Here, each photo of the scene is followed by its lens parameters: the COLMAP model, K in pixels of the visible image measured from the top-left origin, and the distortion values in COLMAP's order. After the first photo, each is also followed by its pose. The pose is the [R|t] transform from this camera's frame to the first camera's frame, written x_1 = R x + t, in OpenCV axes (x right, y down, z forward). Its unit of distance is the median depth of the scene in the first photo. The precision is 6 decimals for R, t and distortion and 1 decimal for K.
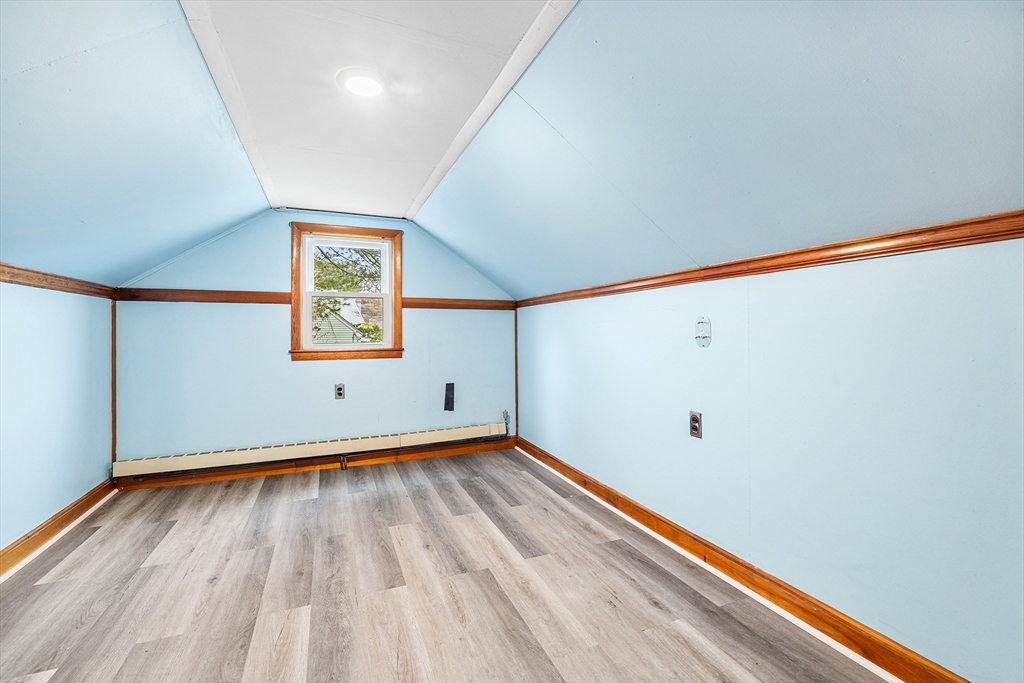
lens RADIAL K [[428.9, 0, 509.6], [0, 428.9, 341.2], [0, 0, 1]] dist [-0.004019, -0.000011]
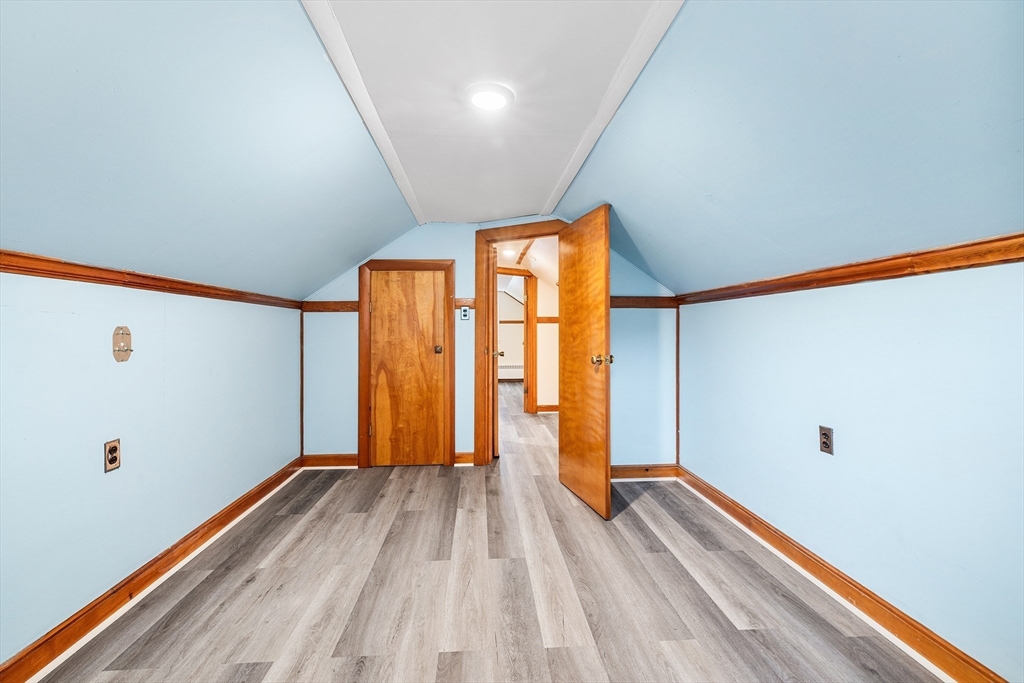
lens RADIAL K [[428.9, 0, 514.8], [0, 428.9, 335.3], [0, 0, 1]] dist [-0.004019, -0.000011]
pose [[-0.949990, 0.002266, 0.312272, -0.683596], [0.010974, 0.999598, 0.026132, -0.060616], [-0.312087, 0.028252, -0.949633, 1.842365]]
